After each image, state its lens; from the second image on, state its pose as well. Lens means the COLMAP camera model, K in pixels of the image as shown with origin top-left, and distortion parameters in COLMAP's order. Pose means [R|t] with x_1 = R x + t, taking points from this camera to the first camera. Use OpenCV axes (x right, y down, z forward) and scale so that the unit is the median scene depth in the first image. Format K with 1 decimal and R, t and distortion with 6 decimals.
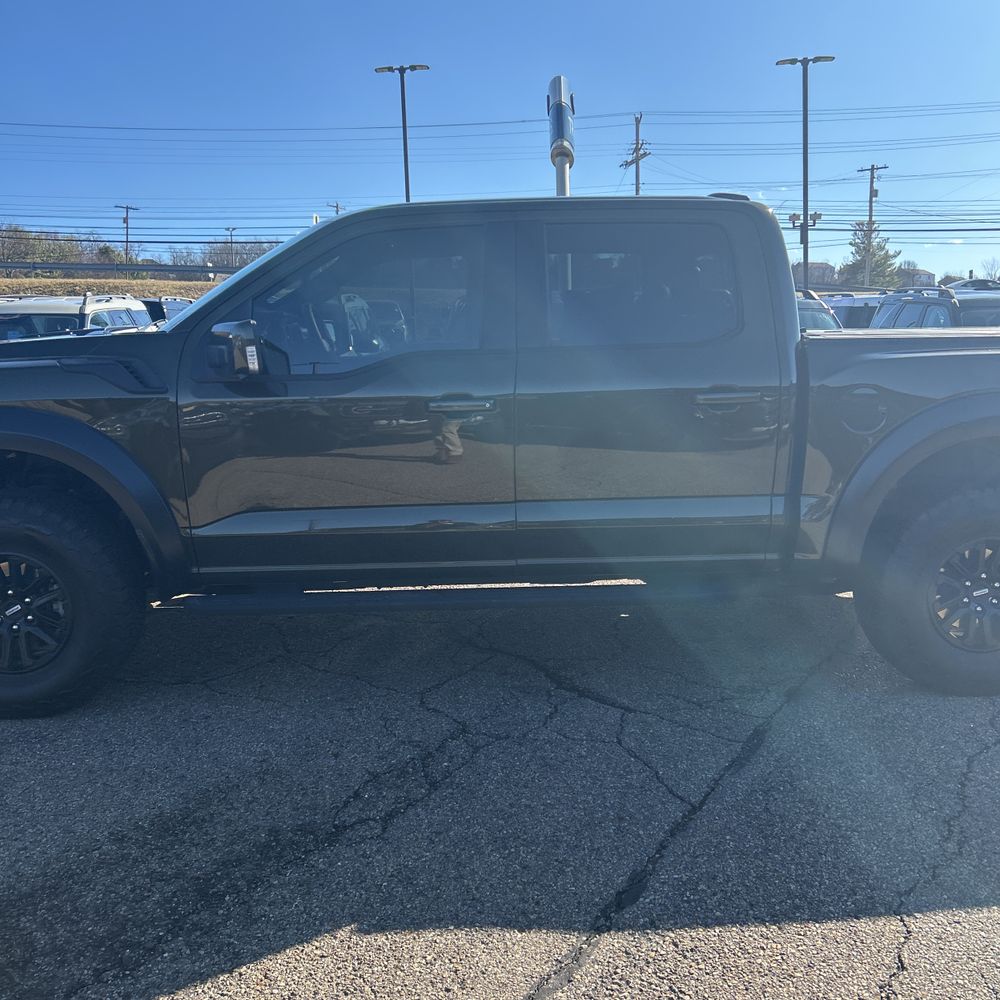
lens RADIAL K [[1003.4, 0, 500.0], [0, 1003.4, 500.0], [0, 0, 1]] dist [0.001098, 0.019036]
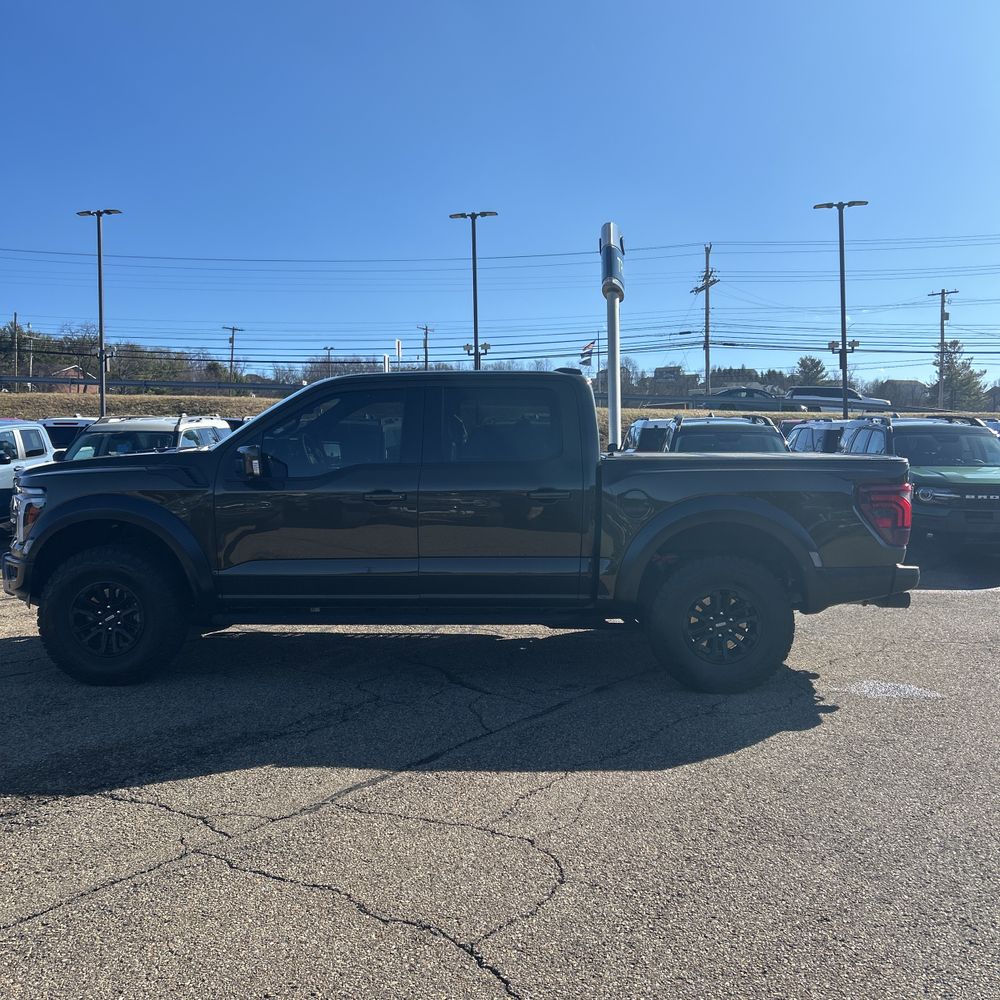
lens RADIAL K [[977.6, 0, 500.0], [0, 977.6, 500.0], [0, 0, 1]] dist [0.027724, -0.046206]
pose [[0.996755, 0.014521, -0.079176, 0.084117], [-0.023189, 0.993696, -0.109684, 0.024470], [0.077084, 0.111164, 0.990808, -0.171158]]
